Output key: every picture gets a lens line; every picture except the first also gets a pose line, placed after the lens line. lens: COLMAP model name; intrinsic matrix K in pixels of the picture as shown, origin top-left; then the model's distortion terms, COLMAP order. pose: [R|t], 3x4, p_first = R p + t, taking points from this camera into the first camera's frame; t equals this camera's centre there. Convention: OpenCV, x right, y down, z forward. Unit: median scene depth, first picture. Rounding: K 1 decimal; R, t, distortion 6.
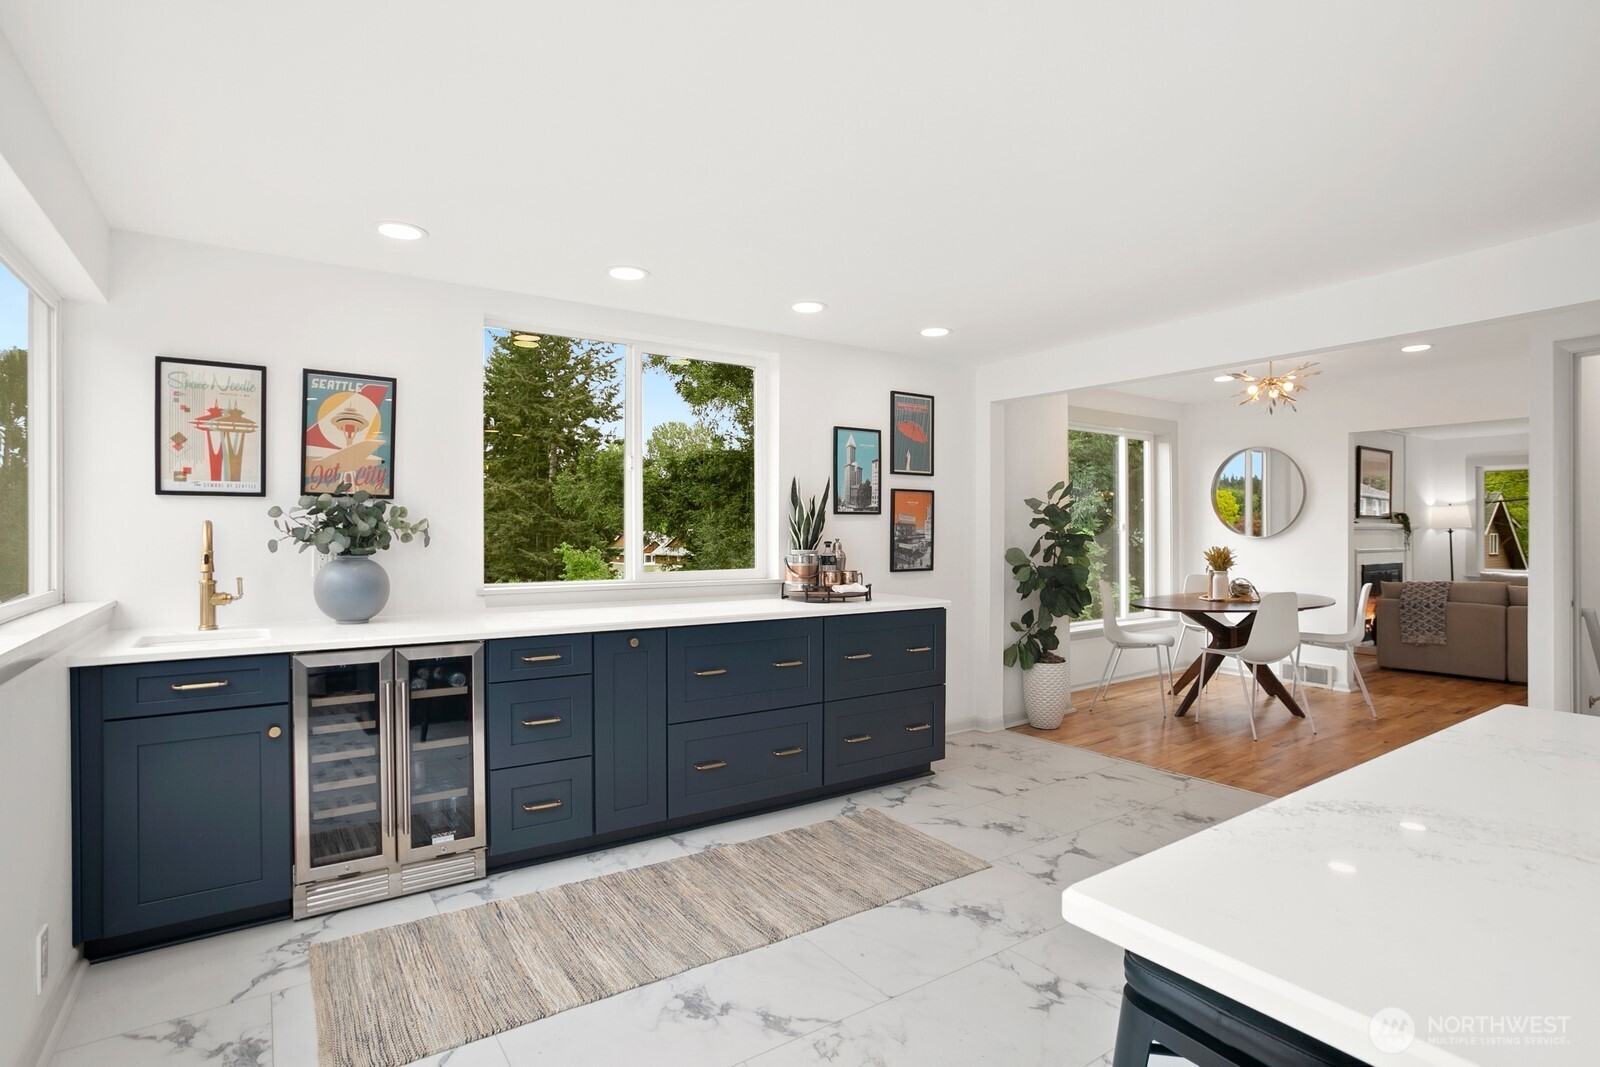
lens RADIAL K [[805.4, 0, 800.0], [0, 805.4, 533.5], [0, 0, 1]] dist [-0.074910, 0.036171]
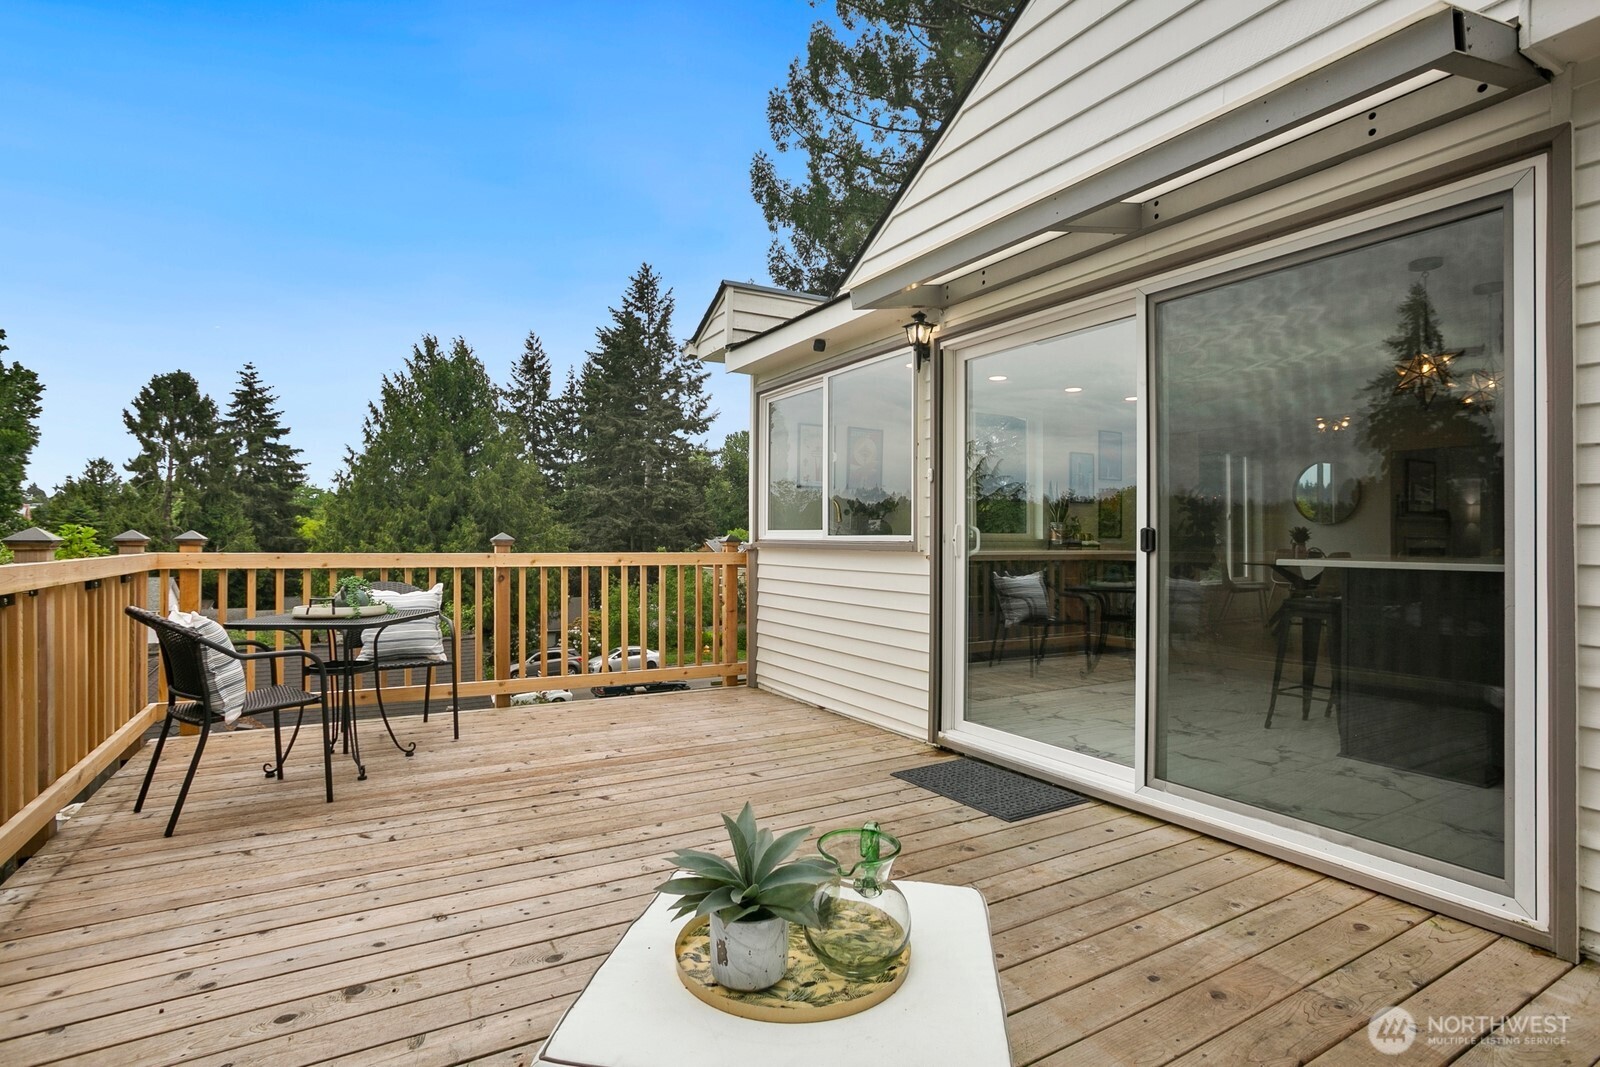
lens RADIAL K [[790.0, 0, 800.0], [0, 790.0, 533.5], [0, 0, 1]] dist [-0.028616, 0.000858]
pose [[0.997427, 0.004967, -0.071523, -0.403328], [-0.005591, 0.999948, -0.008527, 0.058164], [0.071476, 0.008905, 0.997403, -0.707432]]
